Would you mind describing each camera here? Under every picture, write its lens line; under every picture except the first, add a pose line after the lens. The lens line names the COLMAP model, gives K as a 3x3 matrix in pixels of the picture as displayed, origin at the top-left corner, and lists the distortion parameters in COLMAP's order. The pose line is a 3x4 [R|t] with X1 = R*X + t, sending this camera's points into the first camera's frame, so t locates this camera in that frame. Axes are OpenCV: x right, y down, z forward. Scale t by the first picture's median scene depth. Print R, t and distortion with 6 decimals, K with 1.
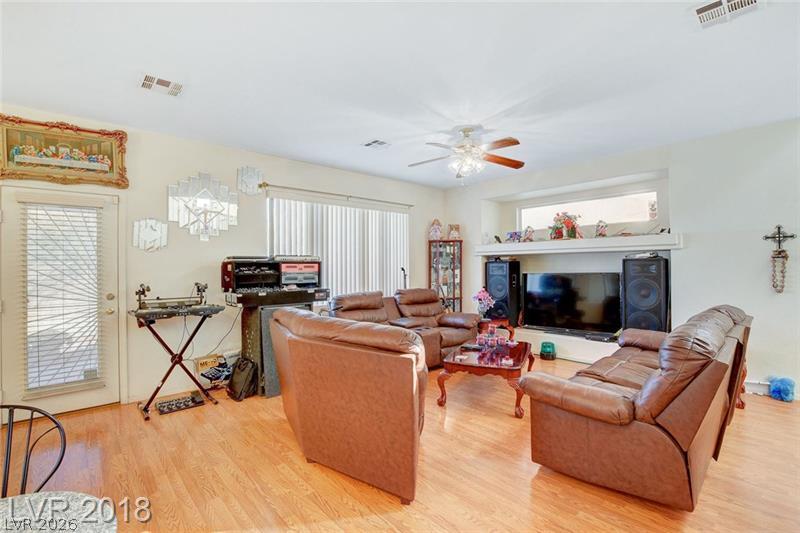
lens RADIAL K [[365.3, 0, 401.6], [0, 365.3, 263.0], [0, 0, 1]] dist [-0.055808, 0.014413]
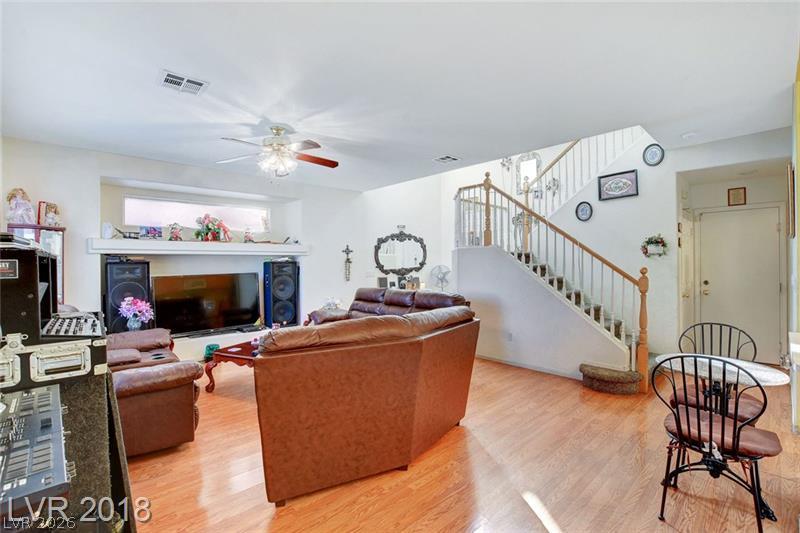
lens RADIAL K [[365.3, 0, 401.6], [0, 365.3, 263.0], [0, 0, 1]] dist [-0.055808, 0.014413]
pose [[-0.014888, 0.013366, 0.999800, -0.679884], [0.001155, 0.999910, -0.013350, 0.011325], [-0.999889, 0.000956, -0.014902, 0.573960]]
